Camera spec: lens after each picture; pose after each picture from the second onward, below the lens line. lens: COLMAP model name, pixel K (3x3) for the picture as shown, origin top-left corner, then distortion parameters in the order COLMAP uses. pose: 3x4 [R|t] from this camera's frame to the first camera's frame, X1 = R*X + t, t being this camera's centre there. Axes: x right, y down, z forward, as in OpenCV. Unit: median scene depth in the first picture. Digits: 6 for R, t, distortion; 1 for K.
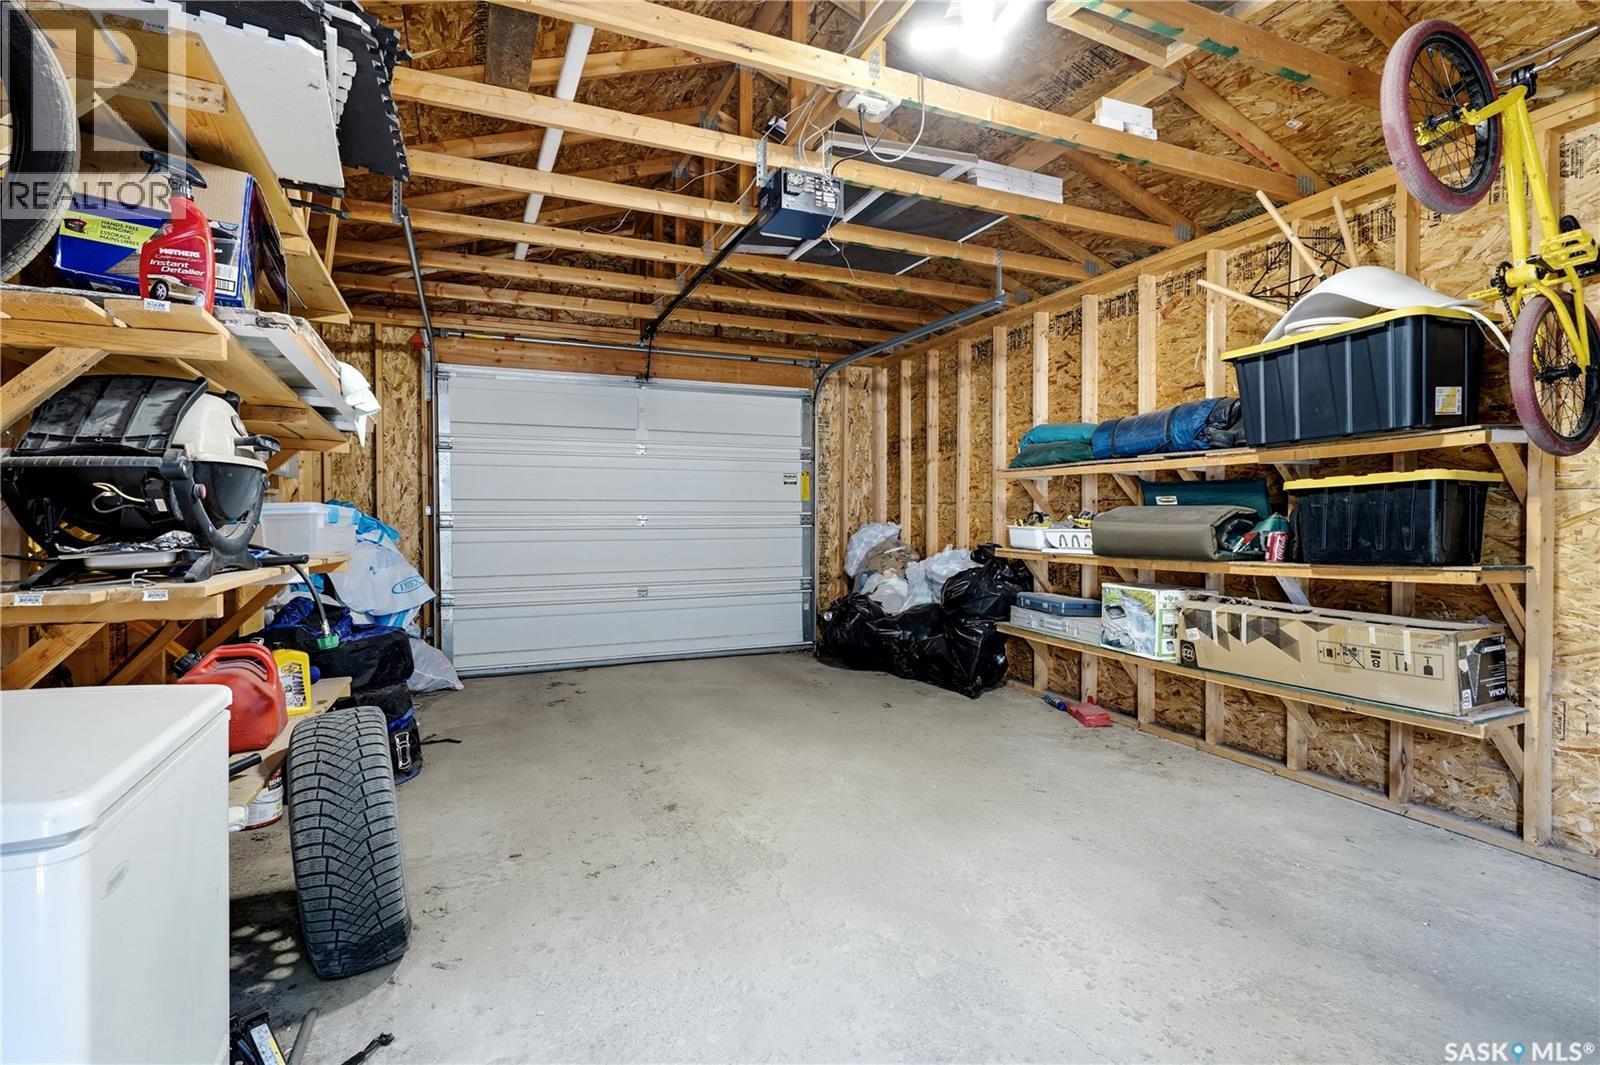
lens RADIAL K [[796.1, 0, 806.9], [0, 796.1, 524.8], [0, 0, 1]] dist [-0.000808, -0.000821]
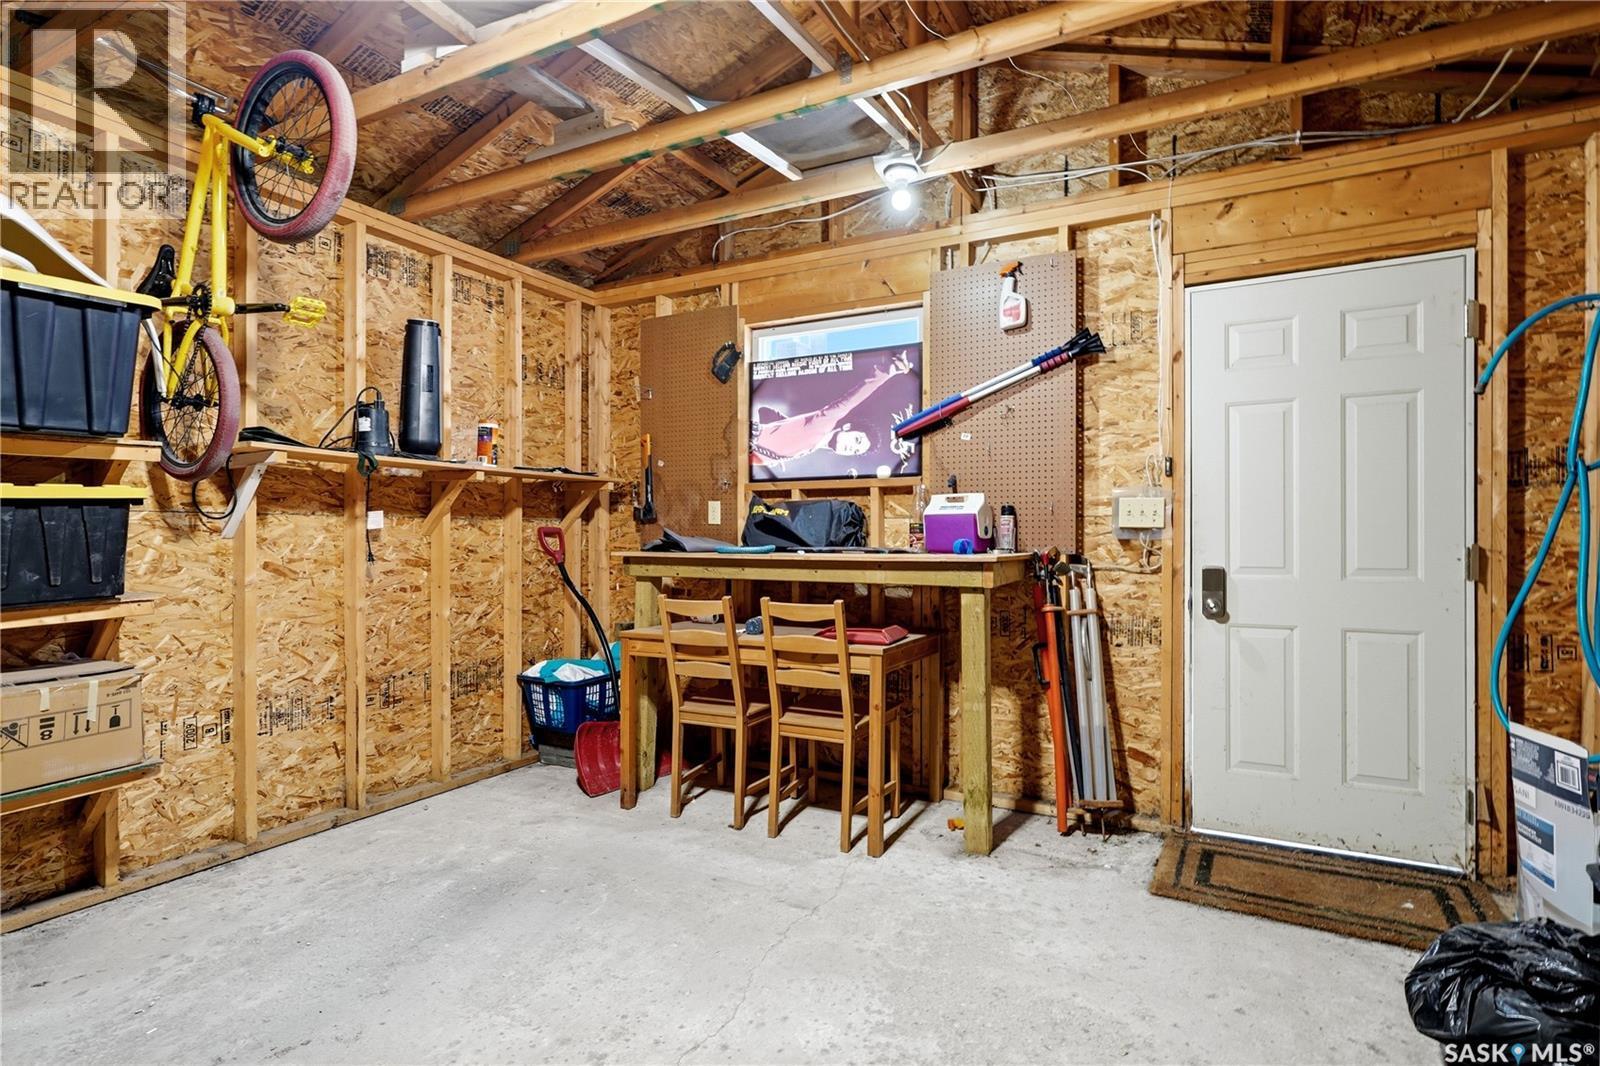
lens RADIAL K [[796.1, 0, 804.8], [0, 796.1, 534.0], [0, 0, 1]] dist [-0.000808, -0.000821]
pose [[-0.629796, -0.005418, 0.776742, -0.354008], [-0.001111, 0.999981, 0.006074, -0.023840], [-0.776760, 0.002962, -0.629790, 0.995756]]
